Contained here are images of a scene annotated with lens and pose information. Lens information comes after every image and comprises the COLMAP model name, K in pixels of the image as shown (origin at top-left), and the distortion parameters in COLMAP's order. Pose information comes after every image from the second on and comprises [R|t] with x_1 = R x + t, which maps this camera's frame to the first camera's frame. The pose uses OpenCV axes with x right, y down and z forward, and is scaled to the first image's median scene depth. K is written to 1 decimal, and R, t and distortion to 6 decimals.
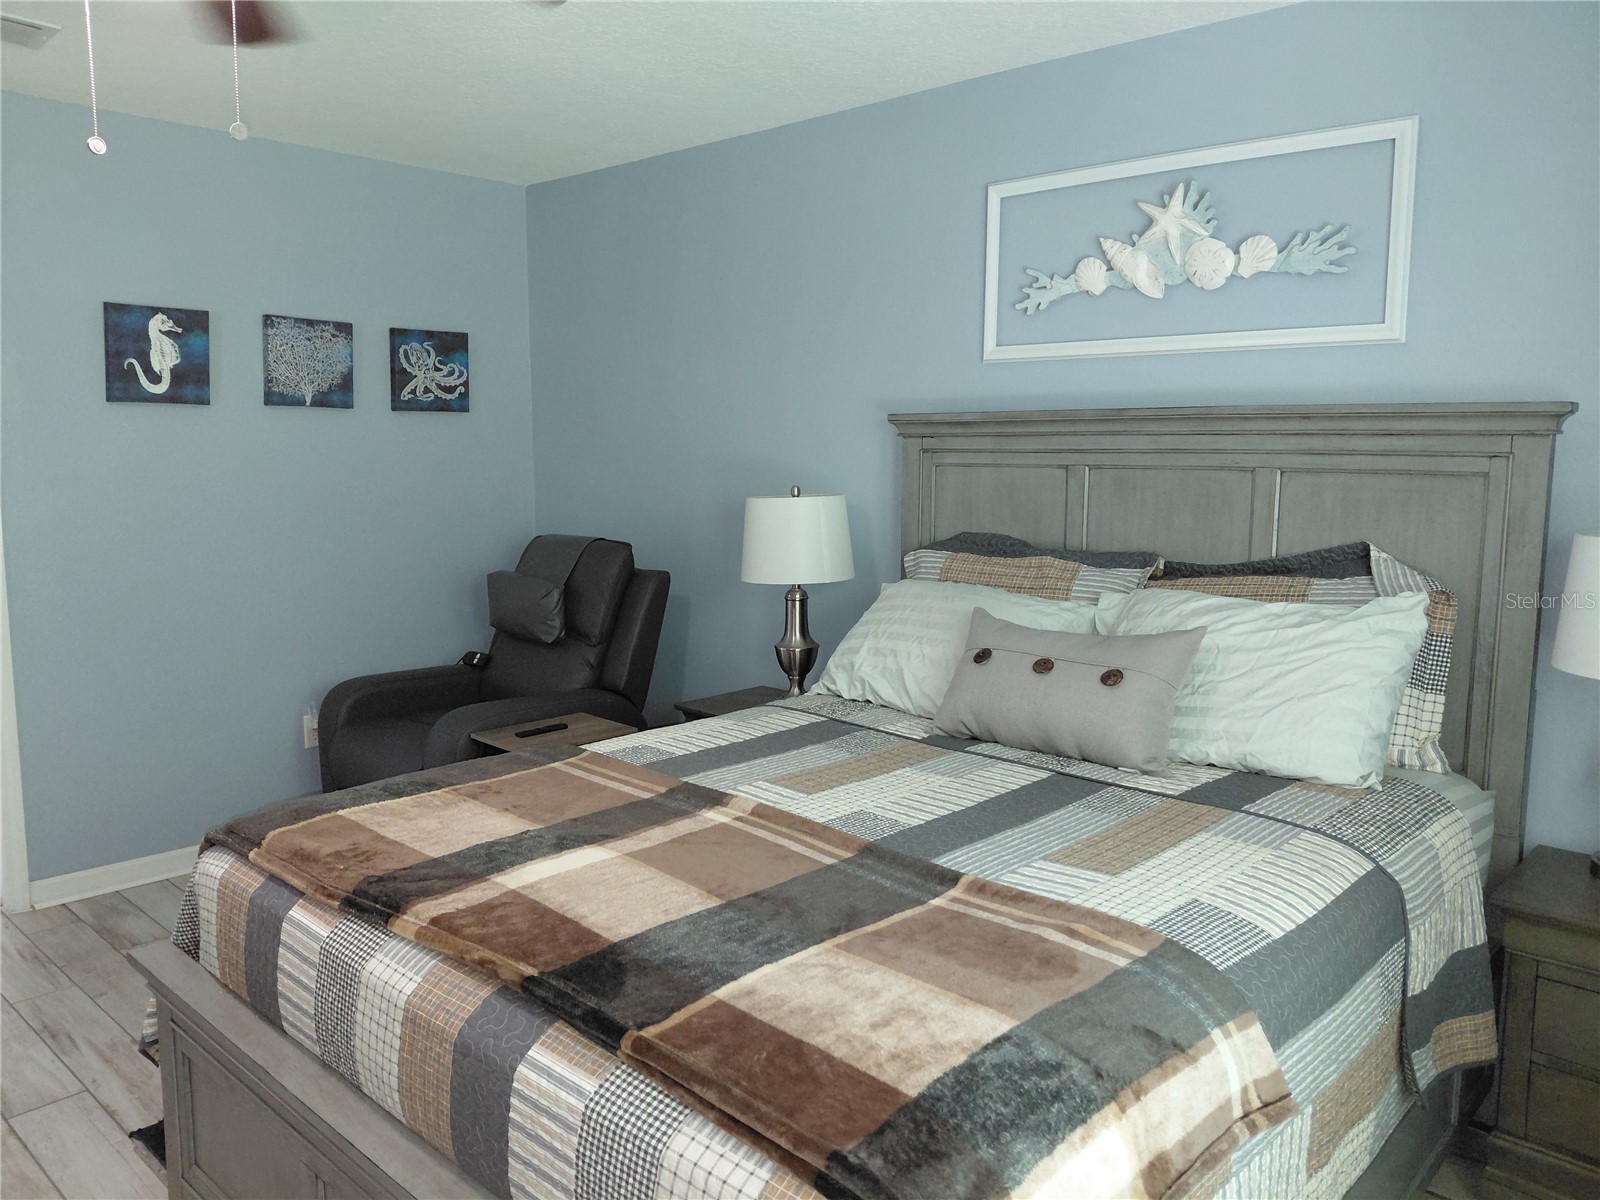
lens RADIAL K [[1176.6, 0, 802.2], [0, 1176.6, 592.7], [0, 0, 1]] dist [0.063721, -0.101638]
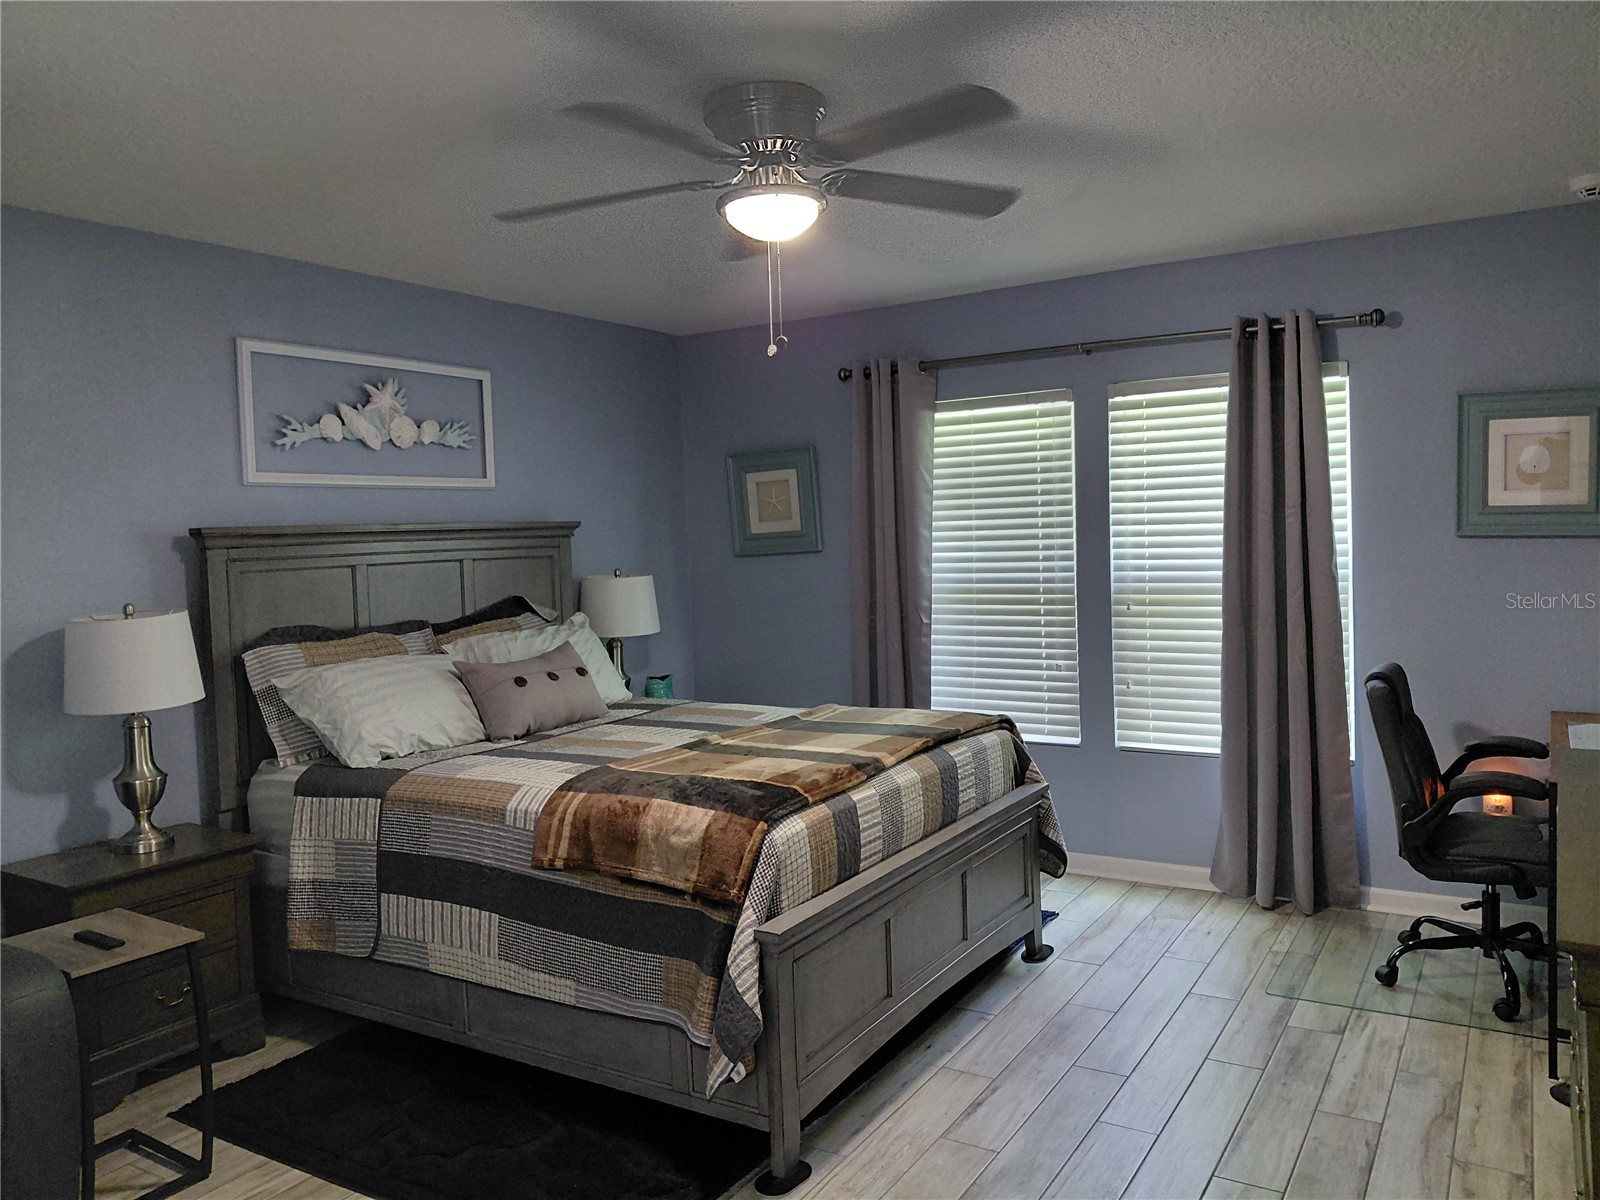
lens RADIAL K [[1176.6, 0, 792.3], [0, 1176.6, 588.2], [0, 0, 1]] dist [0.063721, -0.101638]
pose [[-0.170988, -0.043151, 0.984328, -1.219465], [0.163943, 0.983867, 0.071610, -0.100523], [-0.971538, 0.173618, -0.161156, 0.762601]]
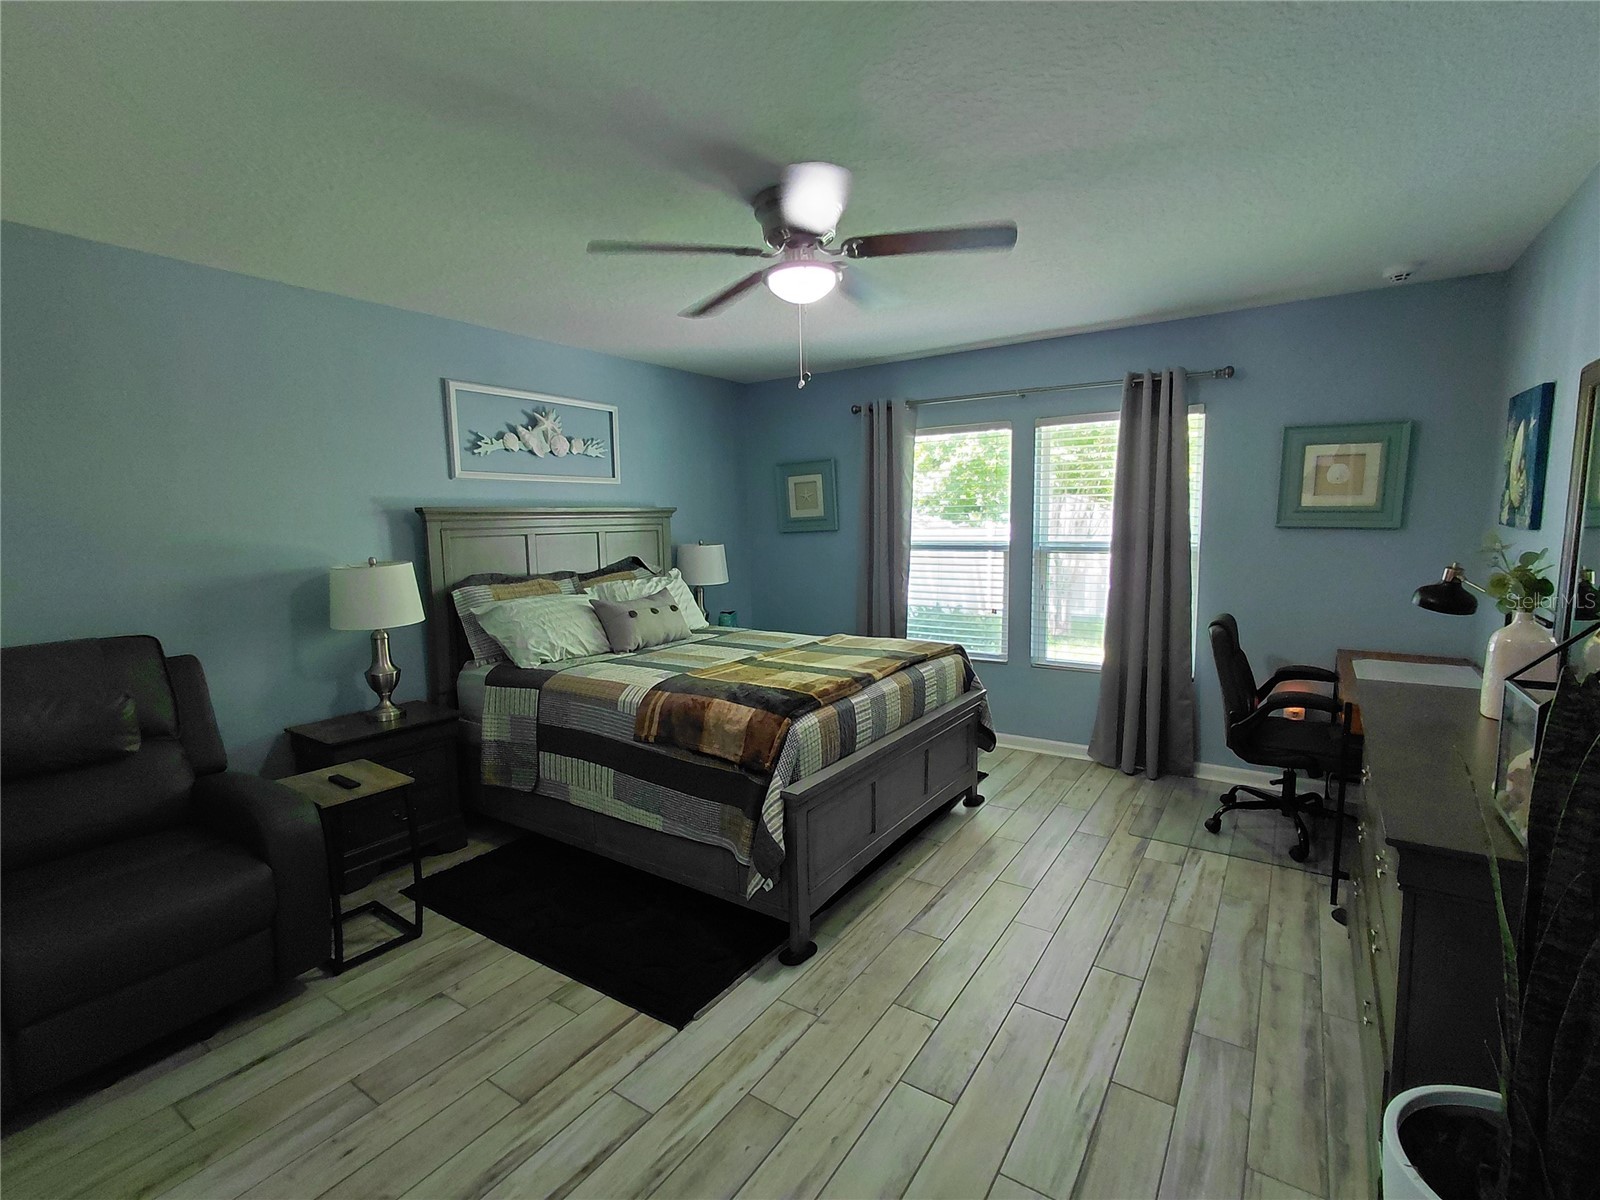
lens RADIAL K [[744.2, 0, 787.9], [0, 744.2, 605.8], [0, 0, 1]] dist [-0.004179, 0.001552]
pose [[-0.125255, -0.114151, 0.985536, -1.136204], [0.149145, 0.979904, 0.132454, -0.093081], [-0.980850, 0.163578, -0.105713, 0.739133]]
